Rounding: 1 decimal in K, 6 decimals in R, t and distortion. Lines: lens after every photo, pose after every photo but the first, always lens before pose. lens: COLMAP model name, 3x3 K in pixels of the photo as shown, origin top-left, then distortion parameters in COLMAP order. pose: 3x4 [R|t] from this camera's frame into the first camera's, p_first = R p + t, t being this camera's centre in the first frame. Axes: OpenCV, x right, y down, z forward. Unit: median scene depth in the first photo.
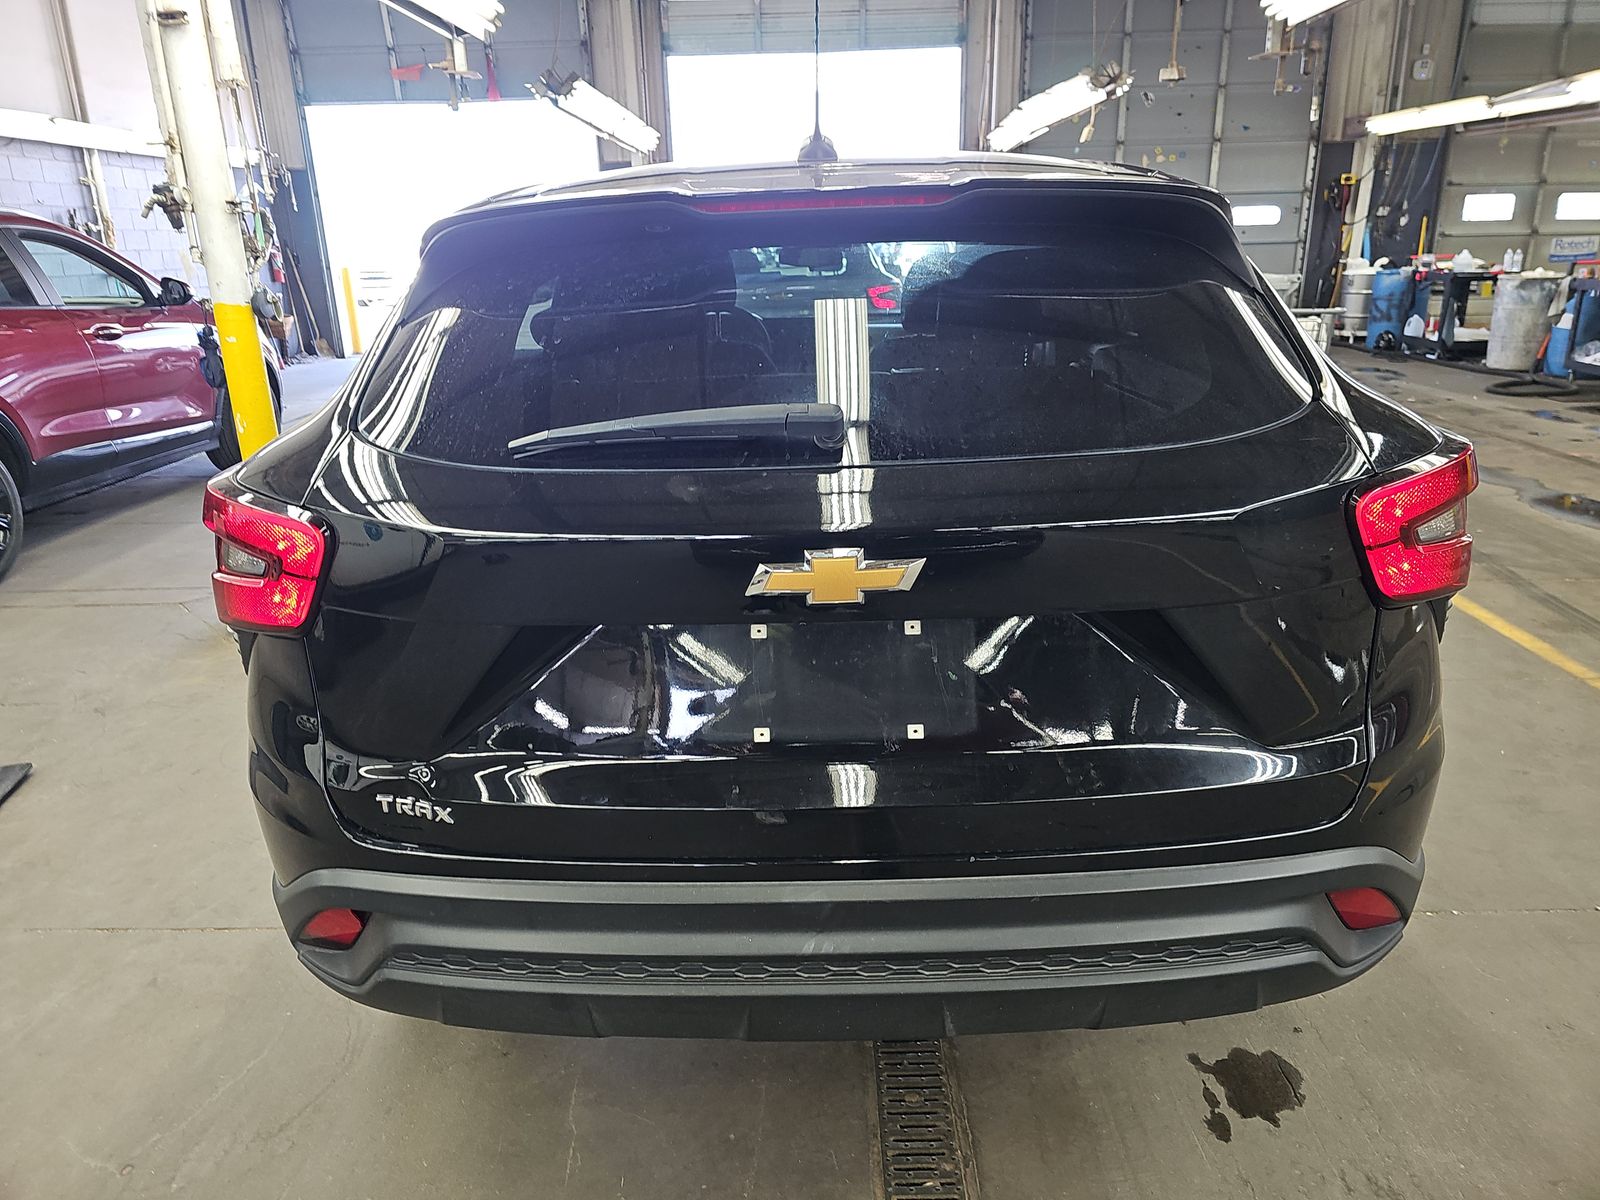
lens RADIAL K [[1074.1, 0, 799.1], [0, 1074.1, 598.3], [0, 0, 1]] dist [0.079798, -0.073403]
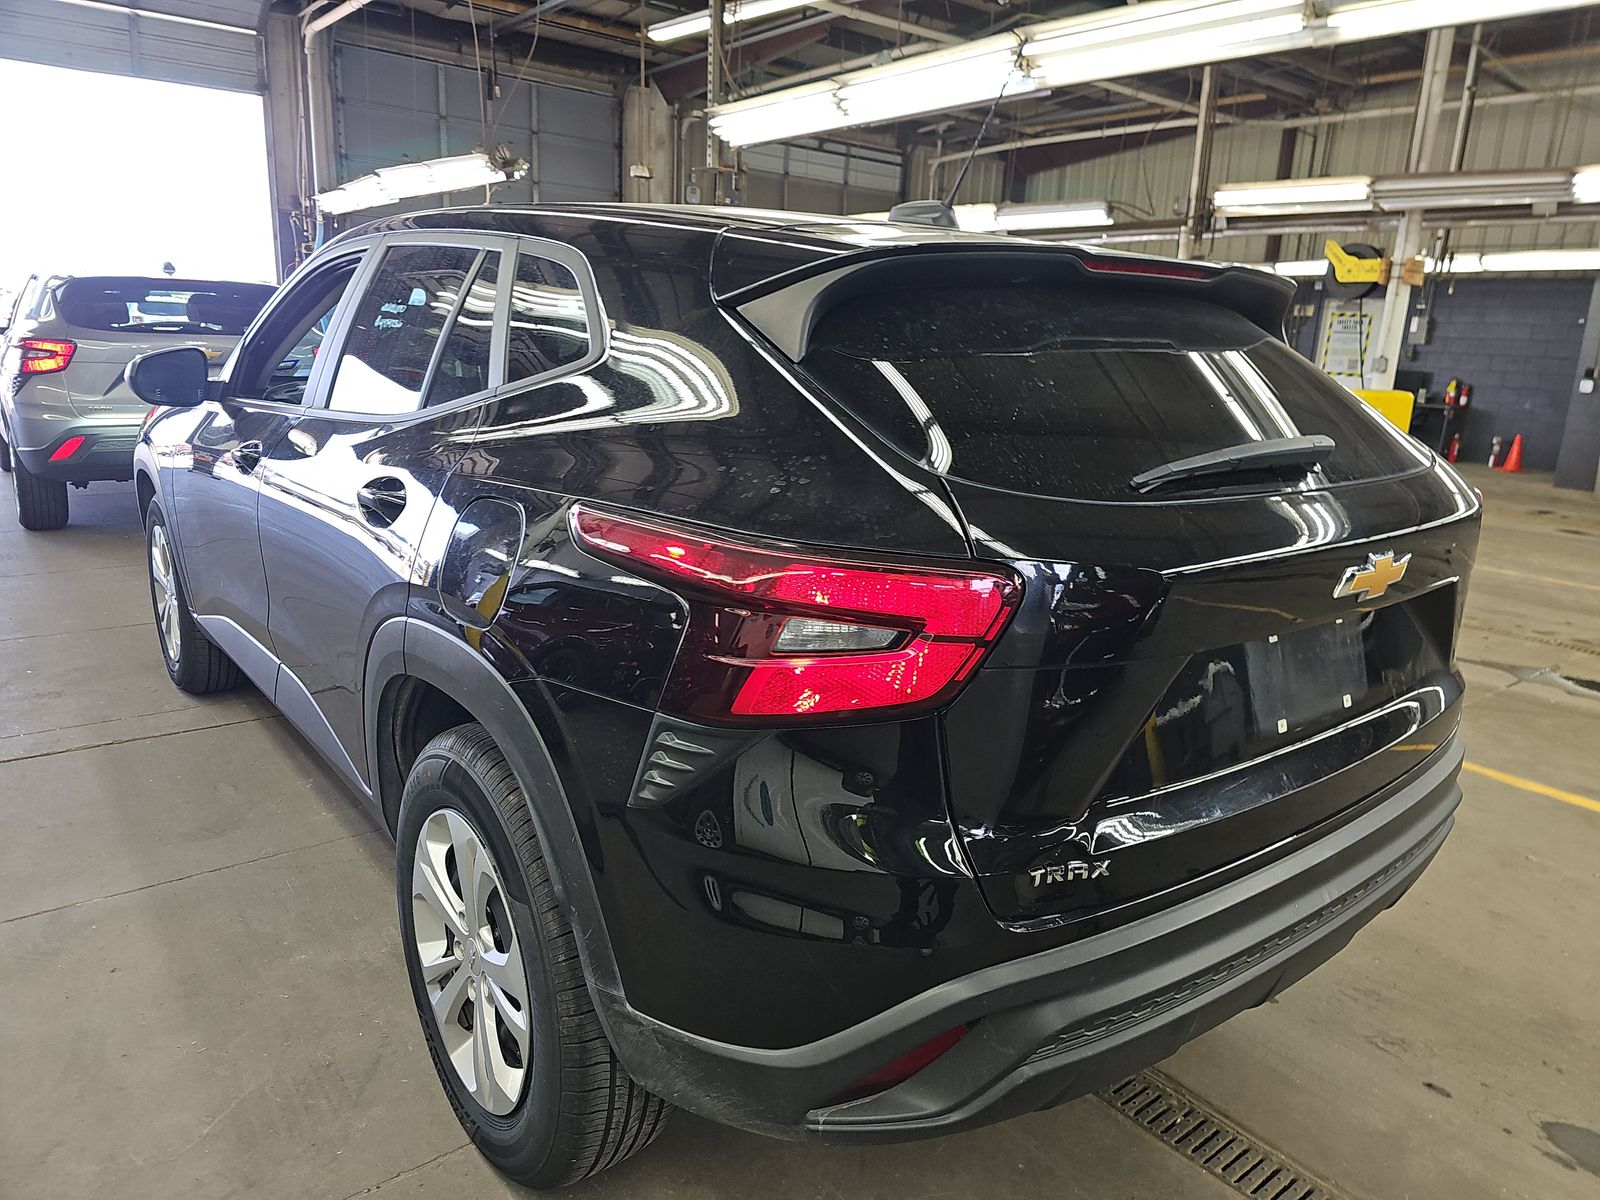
lens RADIAL K [[1074.1, 0, 799.1], [0, 1074.1, 598.3], [0, 0, 1]] dist [0.079798, -0.073403]
pose [[0.775132, -0.097011, 0.624307, -0.184148], [0.138794, 0.990149, -0.018465, -0.009060], [-0.616366, 0.100963, 0.780961, 0.067022]]
